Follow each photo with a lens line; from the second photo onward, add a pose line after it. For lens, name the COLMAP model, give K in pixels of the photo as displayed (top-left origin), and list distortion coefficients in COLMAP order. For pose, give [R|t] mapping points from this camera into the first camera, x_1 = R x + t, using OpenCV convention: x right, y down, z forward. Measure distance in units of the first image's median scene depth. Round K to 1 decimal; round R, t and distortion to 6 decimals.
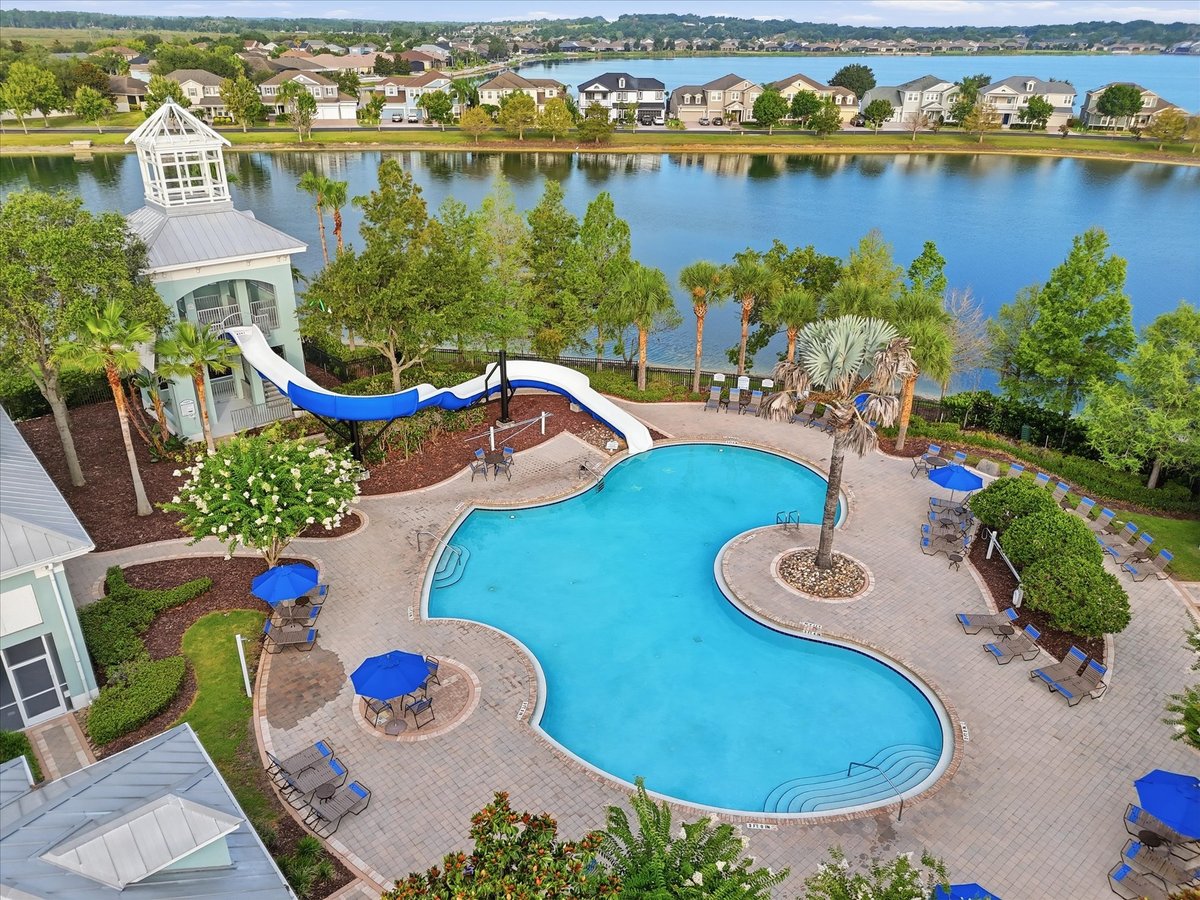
lens RADIAL K [[880.0, 0, 600.0], [0, 880.0, 444.5], [0, 0, 1]] dist [0.082037, -0.096513]
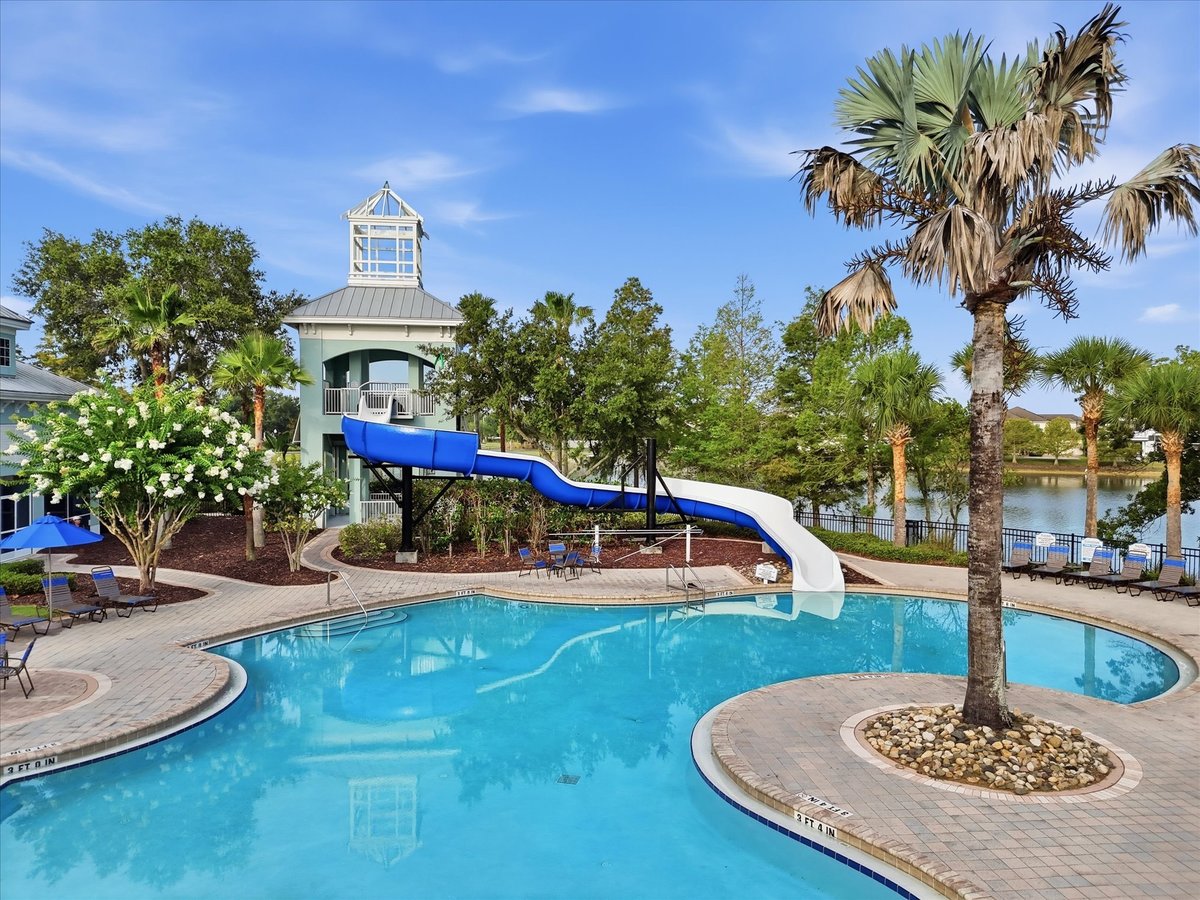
lens RADIAL K [[880.0, 0, 600.0], [0, 880.0, 444.5], [0, 0, 1]] dist [0.082037, -0.096513]
pose [[0.832181, 0.001448, -0.554503, 0.247972], [-0.227993, 0.912451, -0.339782, 0.148267], [0.505465, 0.409183, 0.759654, 0.444255]]
